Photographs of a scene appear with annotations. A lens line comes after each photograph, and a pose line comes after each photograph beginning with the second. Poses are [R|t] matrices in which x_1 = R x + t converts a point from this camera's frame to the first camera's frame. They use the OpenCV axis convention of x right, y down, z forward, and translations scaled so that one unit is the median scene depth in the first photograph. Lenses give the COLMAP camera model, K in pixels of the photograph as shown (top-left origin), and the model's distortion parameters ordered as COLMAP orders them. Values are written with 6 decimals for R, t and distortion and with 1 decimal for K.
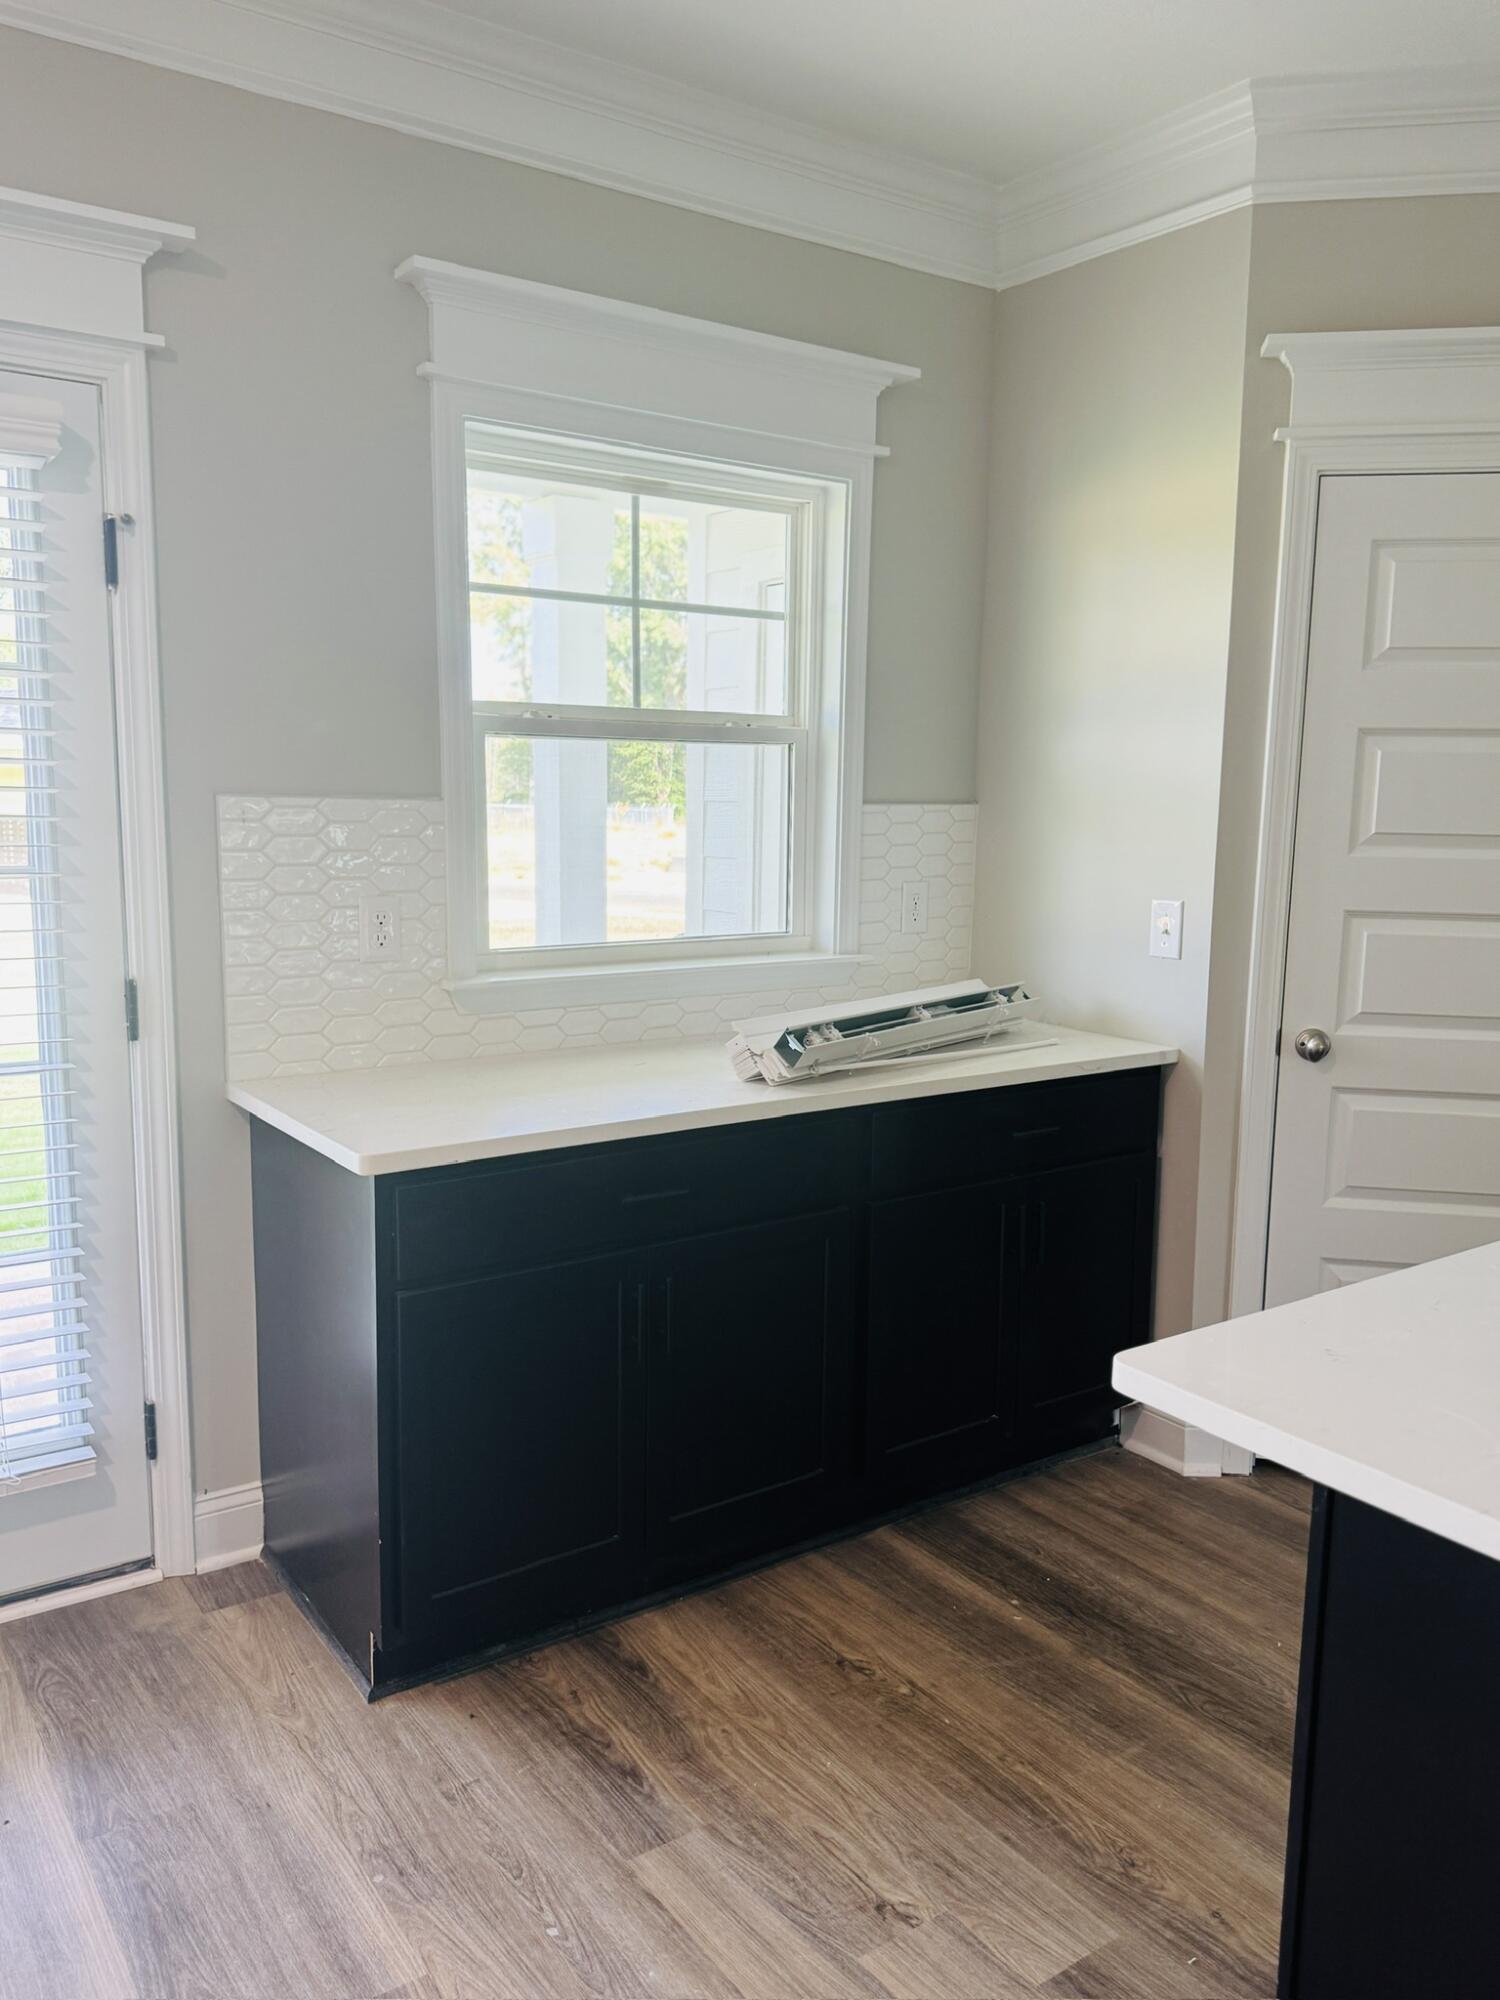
lens RADIAL K [[1518.4, 0, 740.2], [0, 1518.4, 1007.7], [0, 0, 1]] dist [0.048719, -0.050825]
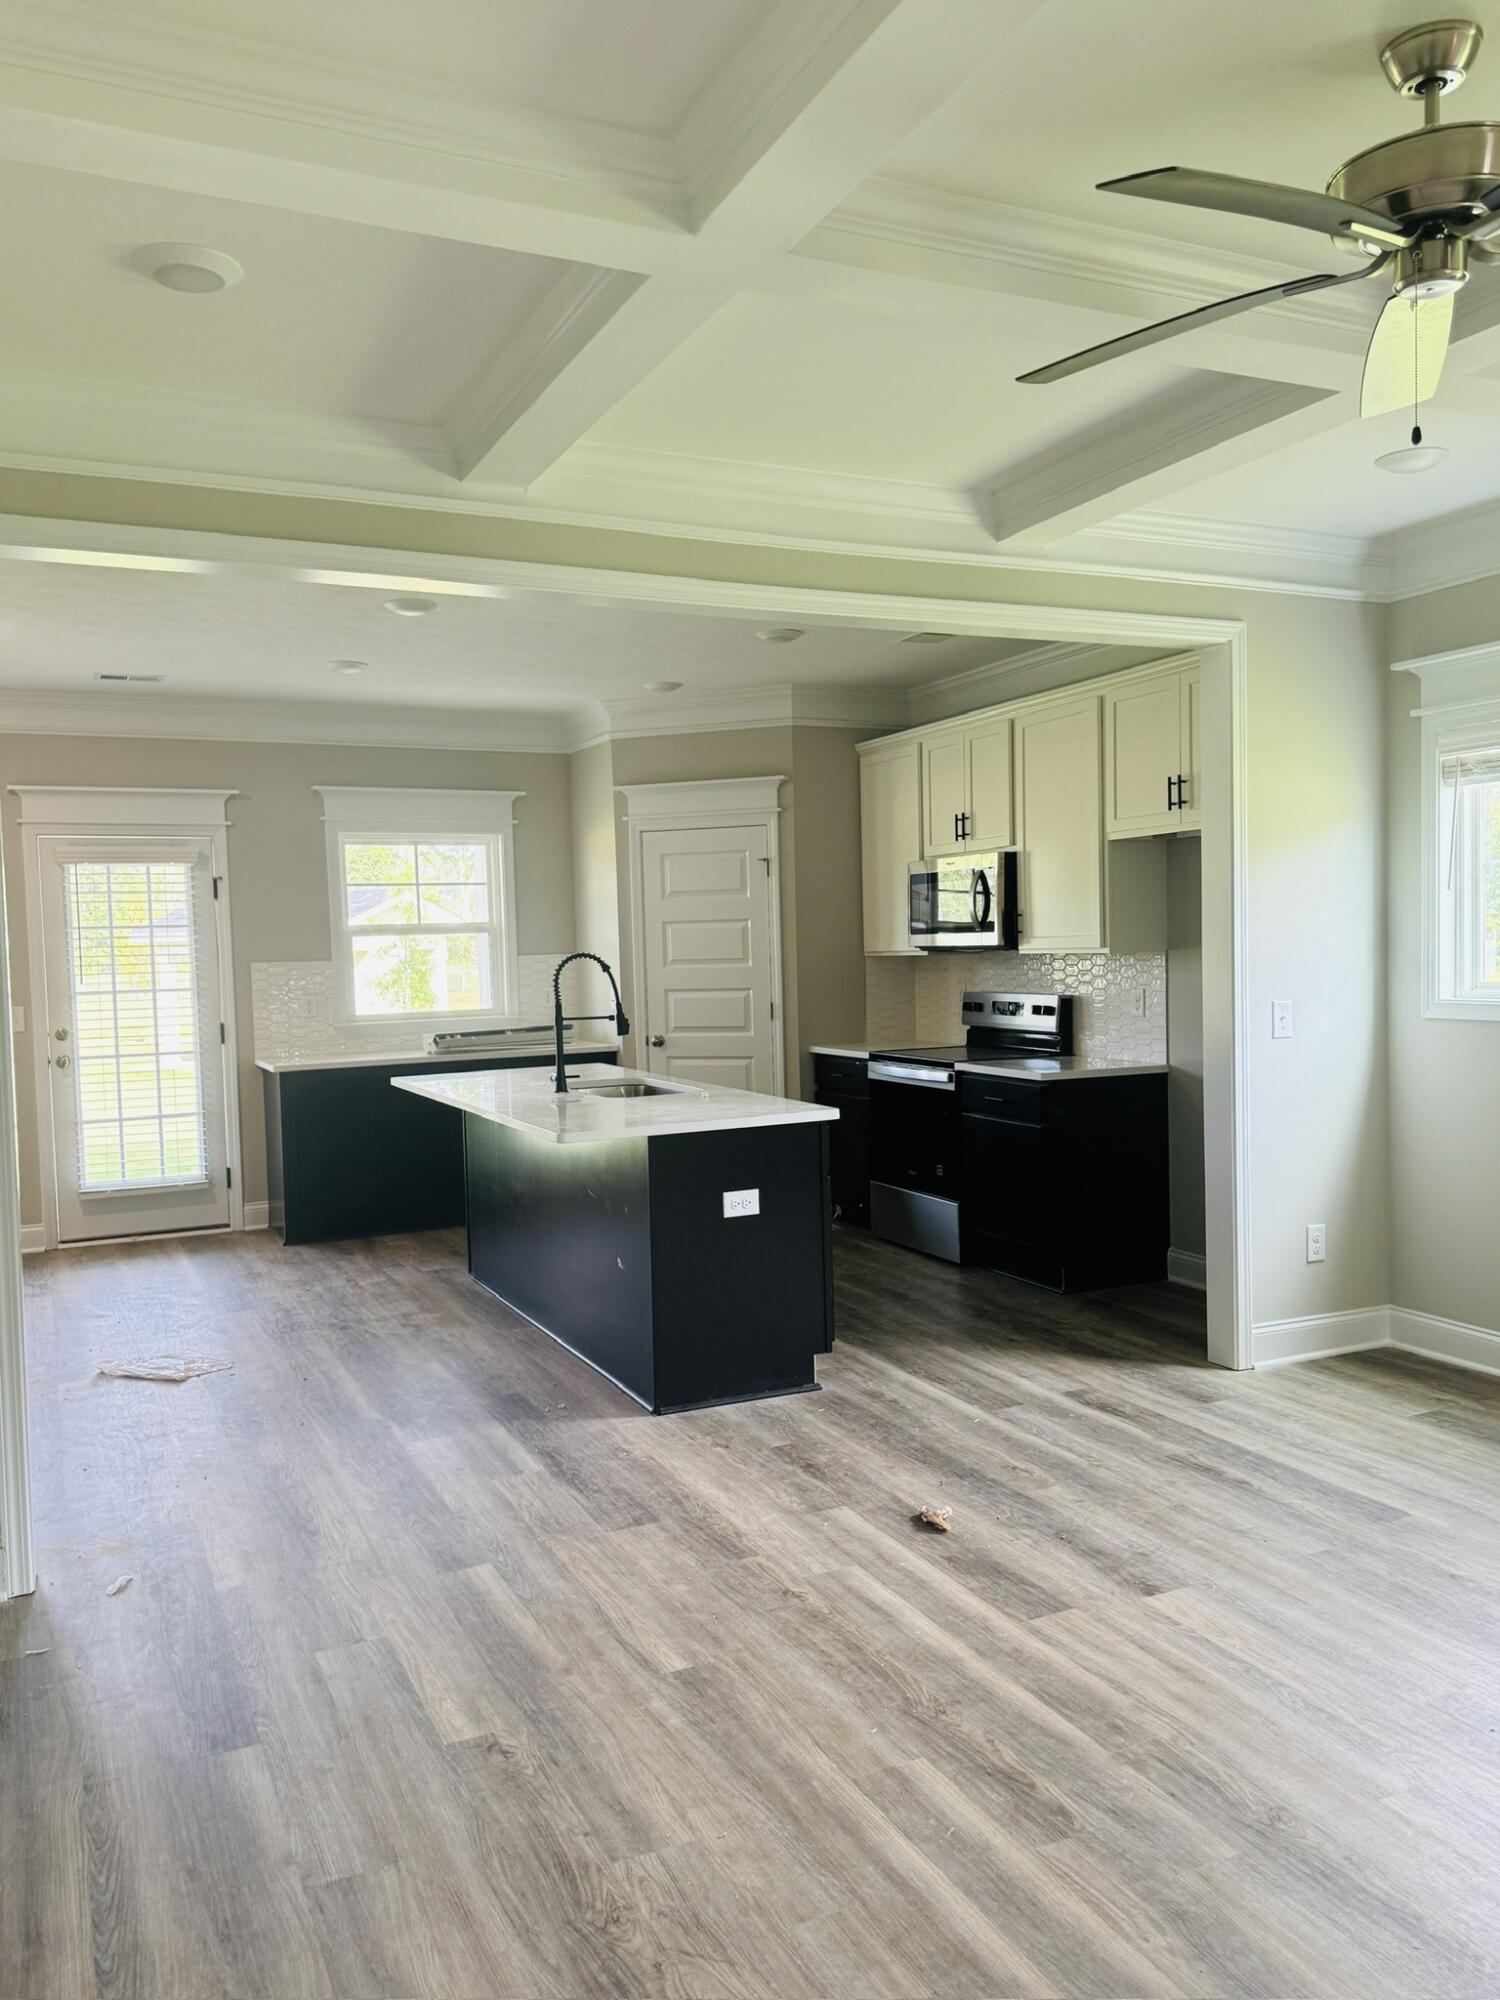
lens RADIAL K [[1518.4, 0, 769.1], [0, 1518.4, 999.0], [0, 0, 1]] dist [0.048719, -0.050825]
pose [[0.987412, -0.034823, -0.154287, 1.155052], [0.018691, 0.994318, -0.104797, 0.273107], [0.157059, 0.100594, 0.982453, -1.832320]]
